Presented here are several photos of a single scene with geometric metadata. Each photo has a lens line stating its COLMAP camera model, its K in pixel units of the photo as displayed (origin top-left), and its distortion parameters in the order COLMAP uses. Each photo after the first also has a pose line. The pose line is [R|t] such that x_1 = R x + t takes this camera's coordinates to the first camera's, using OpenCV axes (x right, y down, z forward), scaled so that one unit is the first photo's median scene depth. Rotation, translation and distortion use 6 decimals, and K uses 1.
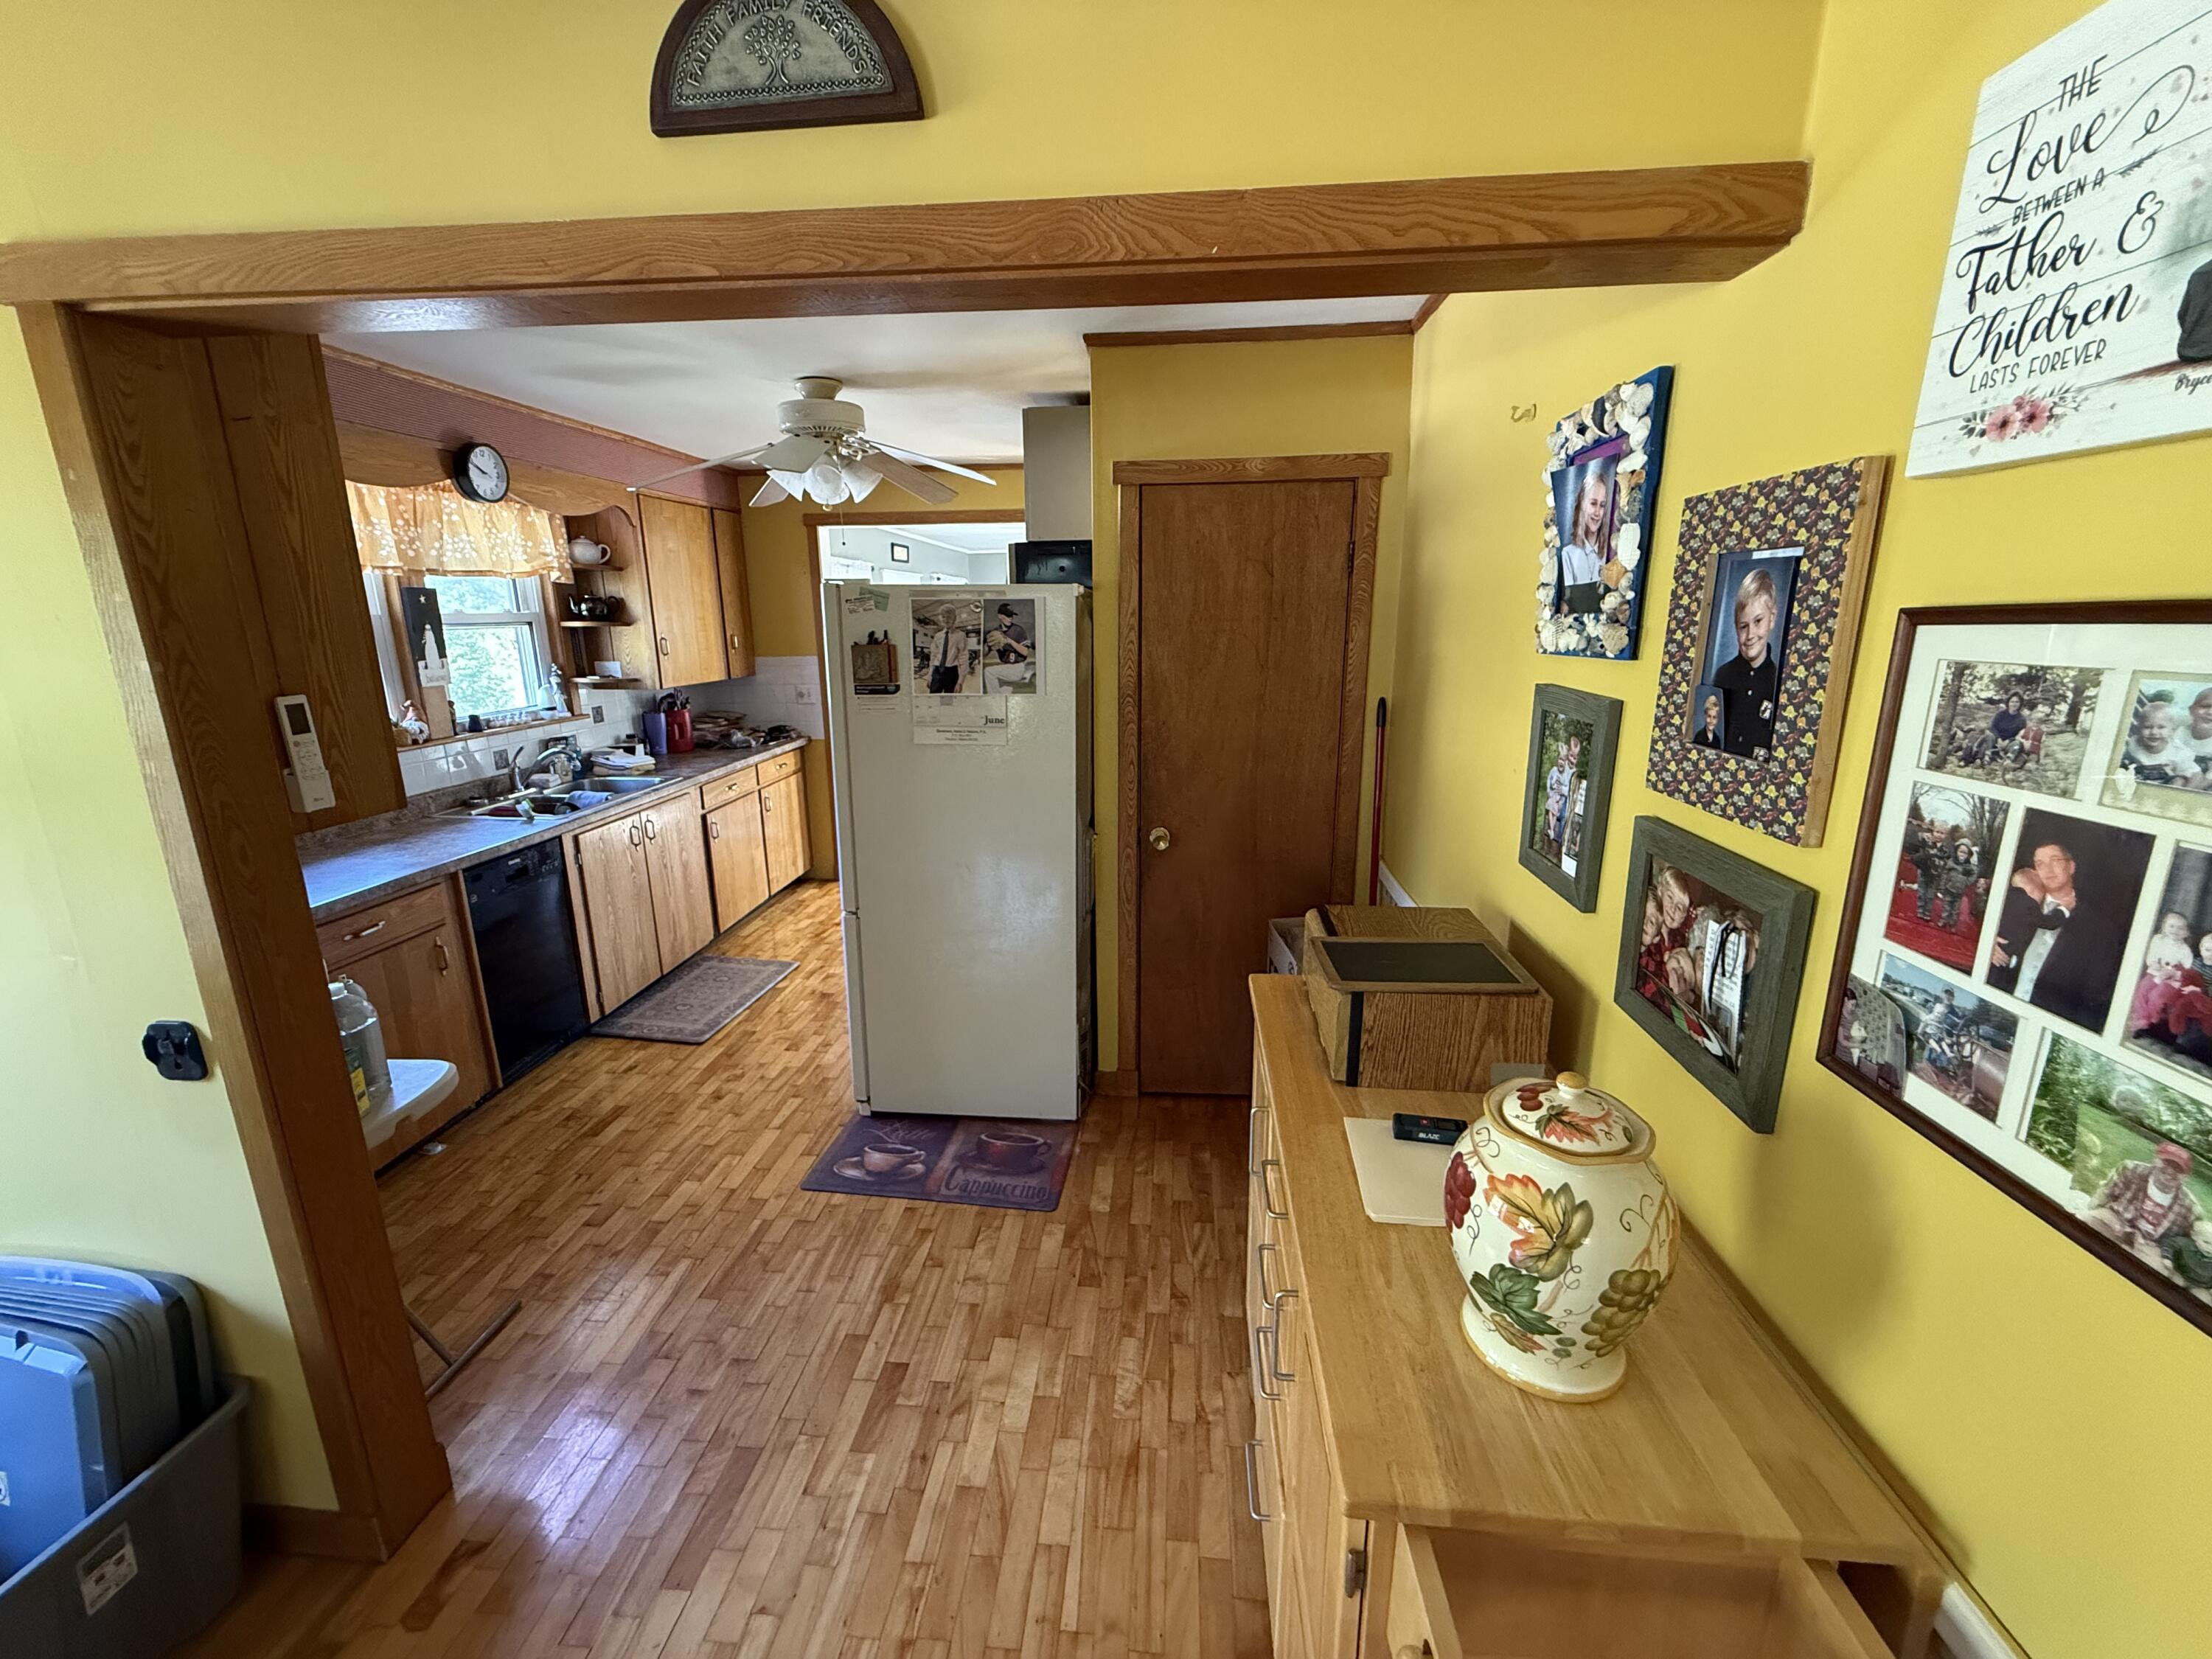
lens RADIAL K [[879.4, 0, 1100.7], [0, 879.4, 822.7], [0, 0, 1]] dist [0.000430, -0.000436]
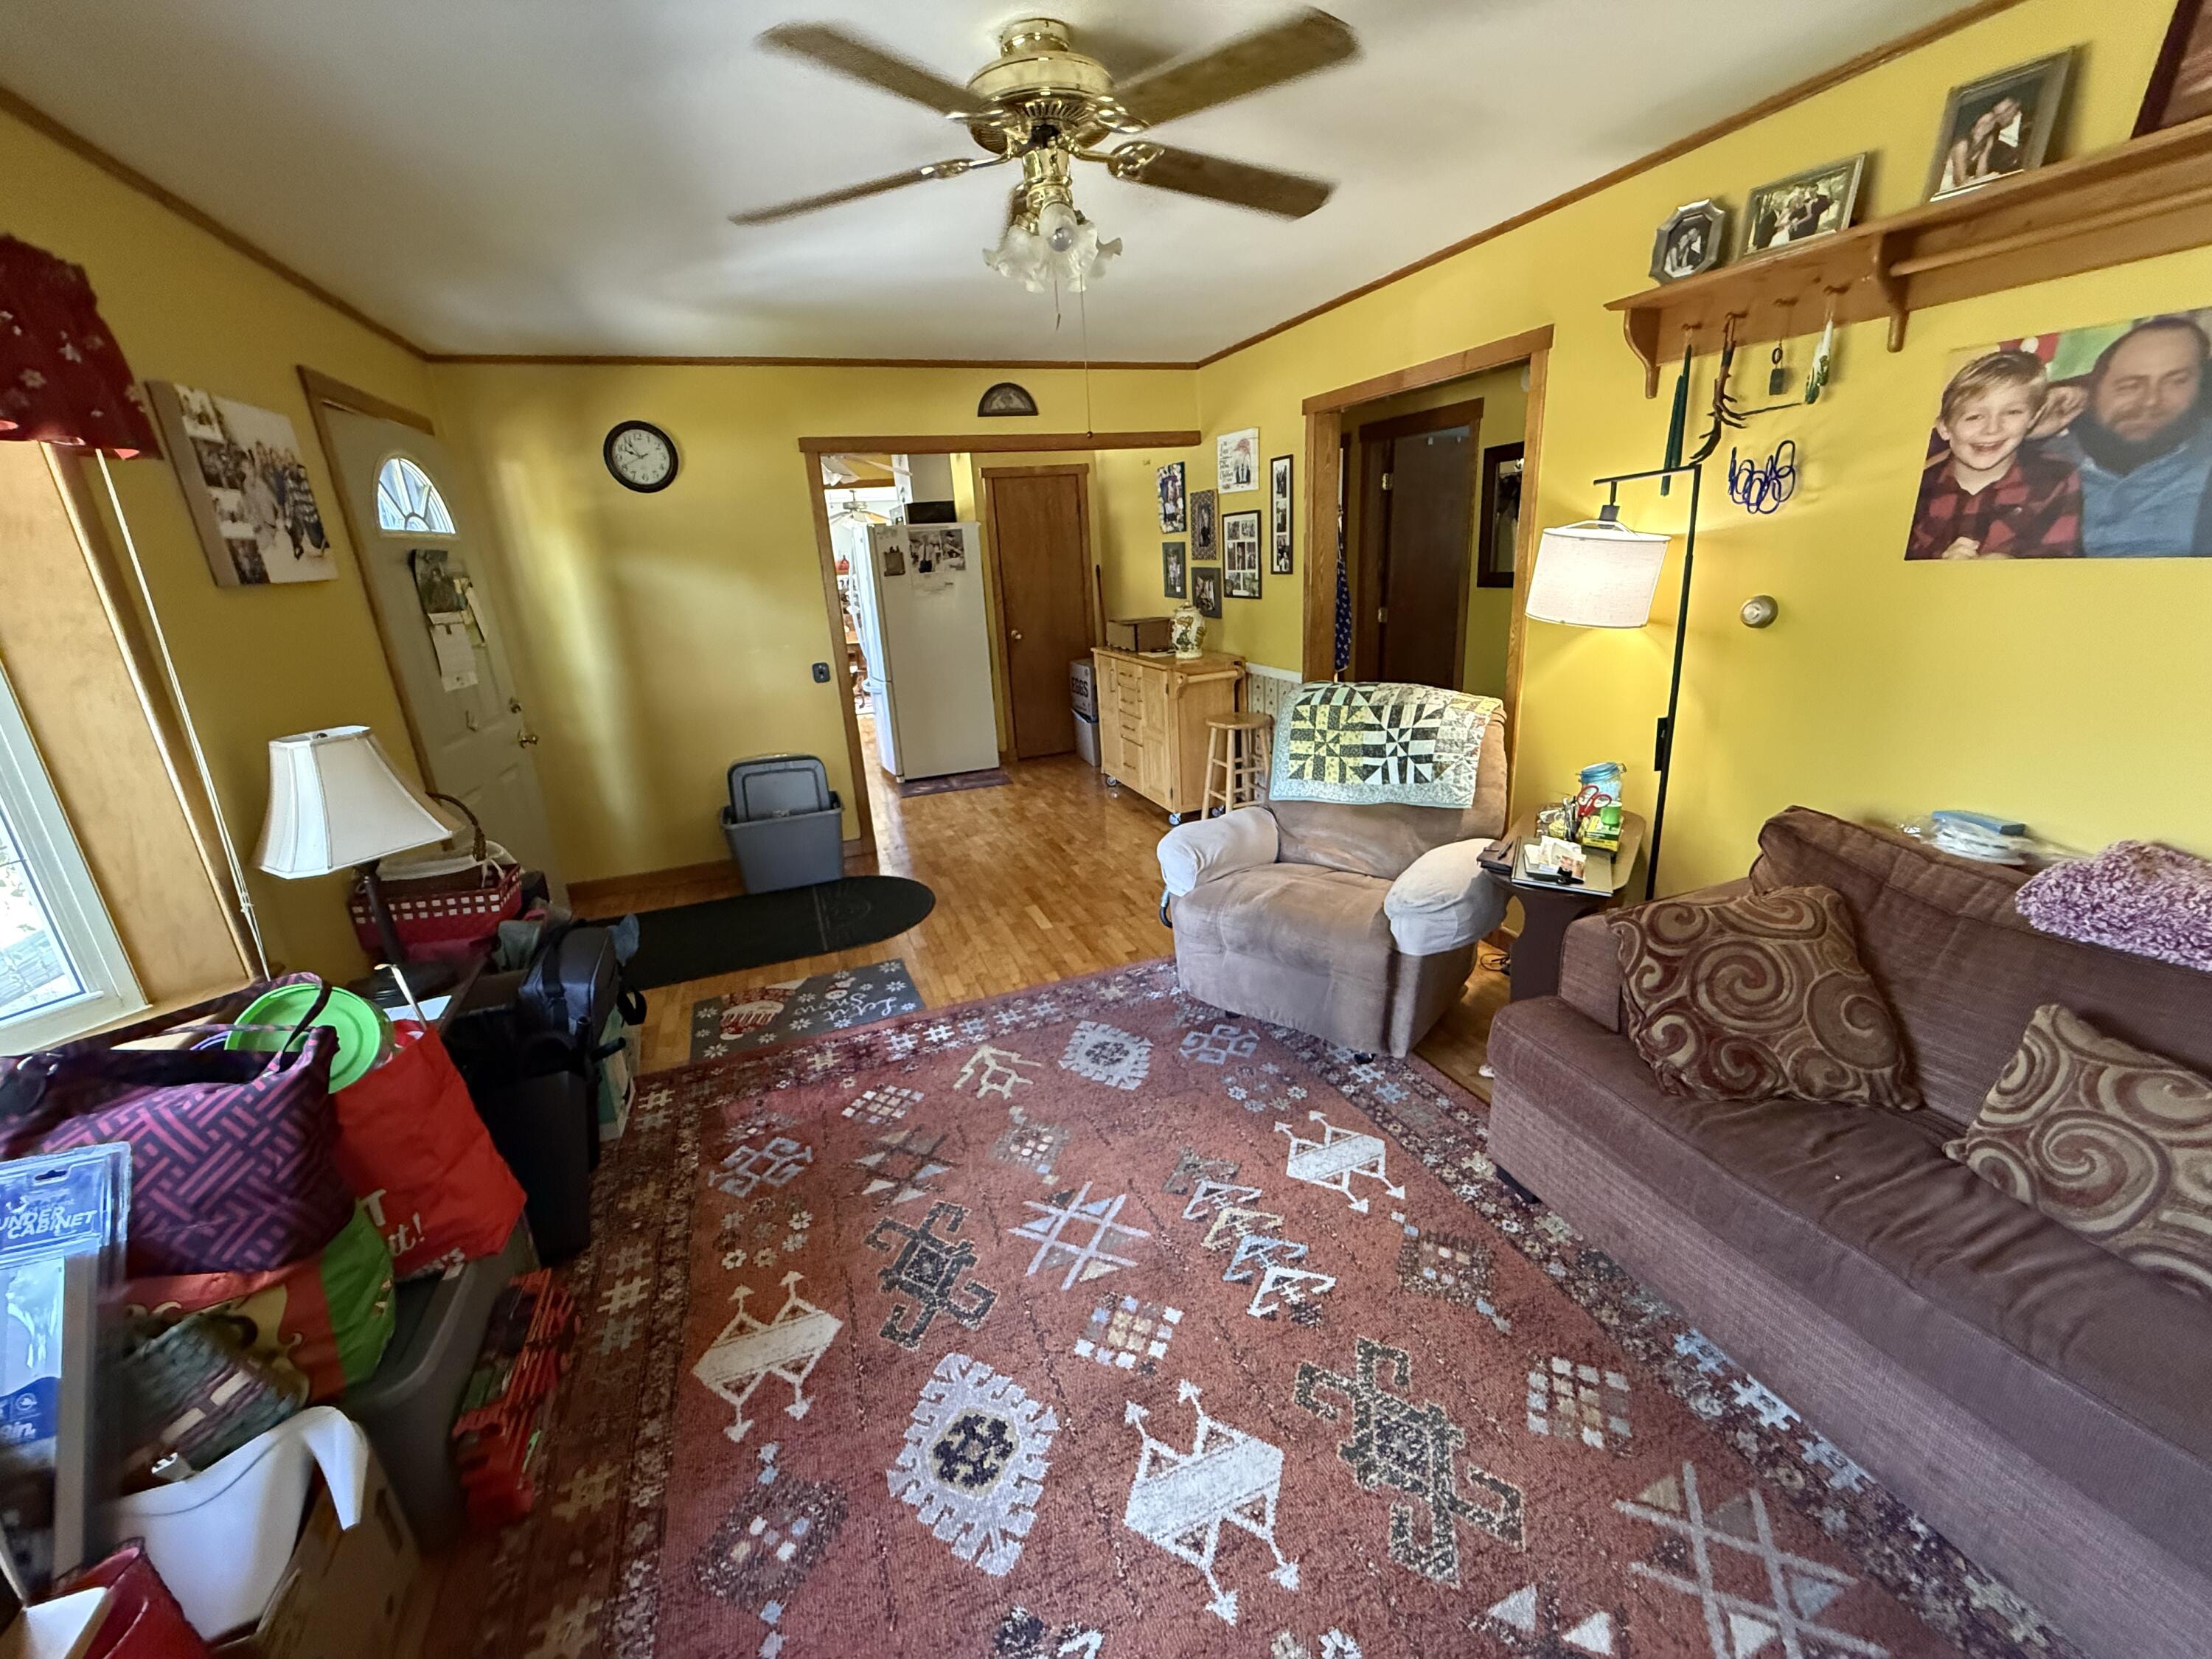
lens RADIAL K [[879.4, 0, 1096.4], [0, 879.4, 824.6], [0, 0, 1]] dist [0.000430, -0.000436]
pose [[0.900707, -0.175047, 0.397599, -0.807692], [0.151144, 0.984318, 0.090960, 0.357358], [-0.407286, -0.021834, 0.913040, -1.285421]]
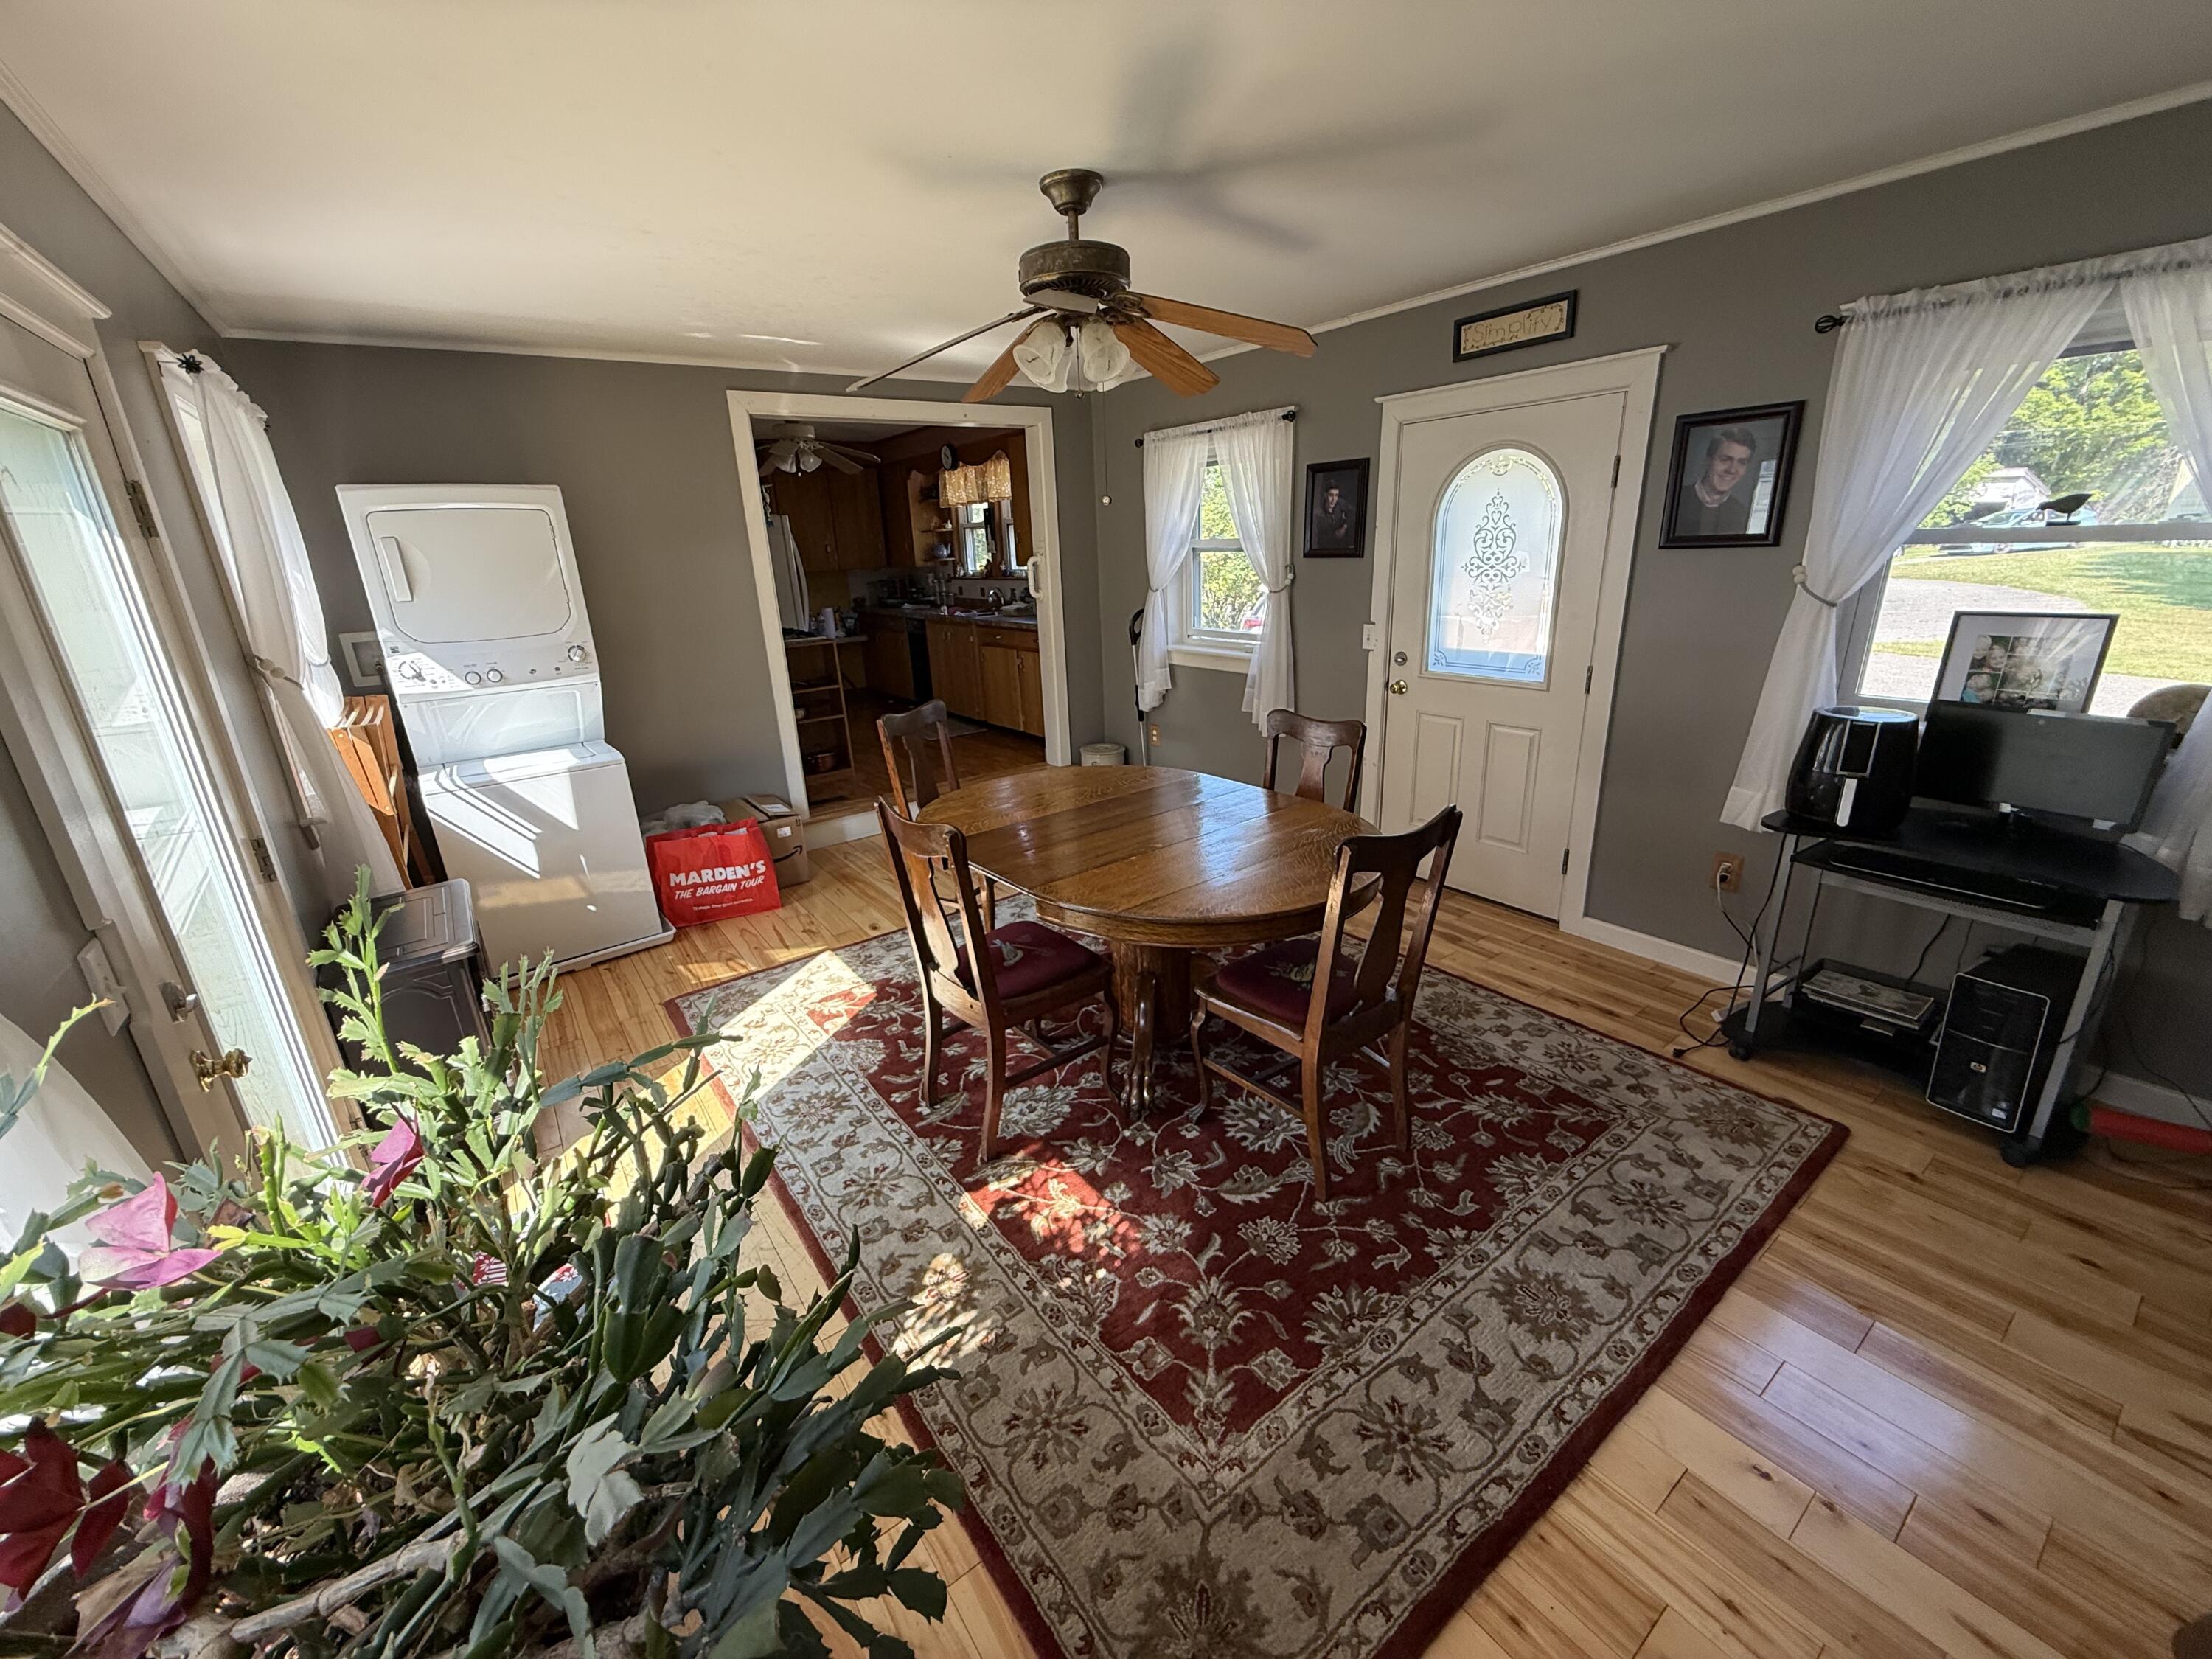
lens RADIAL K [[879.4, 0, 1091.8], [0, 879.4, 824.3], [0, 0, 1]] dist [0.000430, -0.000436]
pose [[-0.765020, 0.233825, -0.600059, 0.736763], [-0.104966, 0.874027, 0.474404, -0.843483], [0.635395, 0.425914, -0.644104, 3.810668]]
